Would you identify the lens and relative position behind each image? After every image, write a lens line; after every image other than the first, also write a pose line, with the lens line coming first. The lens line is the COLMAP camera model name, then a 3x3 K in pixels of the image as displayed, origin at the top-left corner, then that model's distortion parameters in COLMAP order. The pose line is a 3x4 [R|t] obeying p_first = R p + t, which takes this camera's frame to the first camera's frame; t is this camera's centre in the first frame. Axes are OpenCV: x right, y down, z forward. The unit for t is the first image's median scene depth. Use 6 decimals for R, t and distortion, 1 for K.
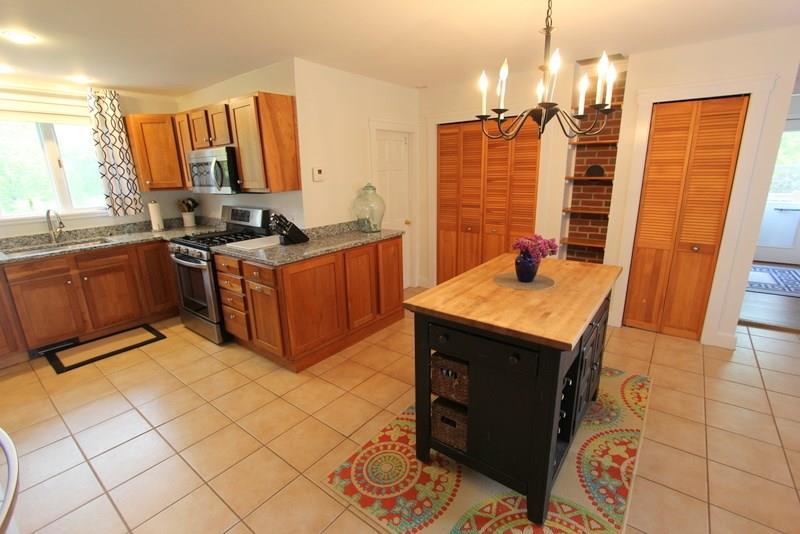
lens RADIAL K [[367.9, 0, 400.2], [0, 367.9, 266.5], [0, 0, 1]] dist [0.001649, 0.000161]
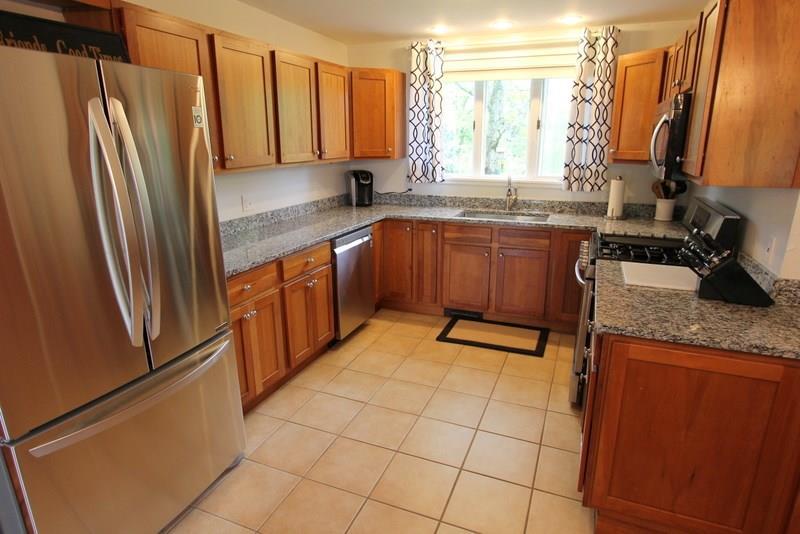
lens RADIAL K [[466.4, 0, 401.4], [0, 466.4, 267.2], [0, 0, 1]] dist [-0.000985, 0.000461]
pose [[0.276977, 0.283718, -0.918035, 0.110284], [-0.255763, 0.942715, 0.214180, -0.111189], [0.926212, 0.175477, 0.333675, 0.379819]]
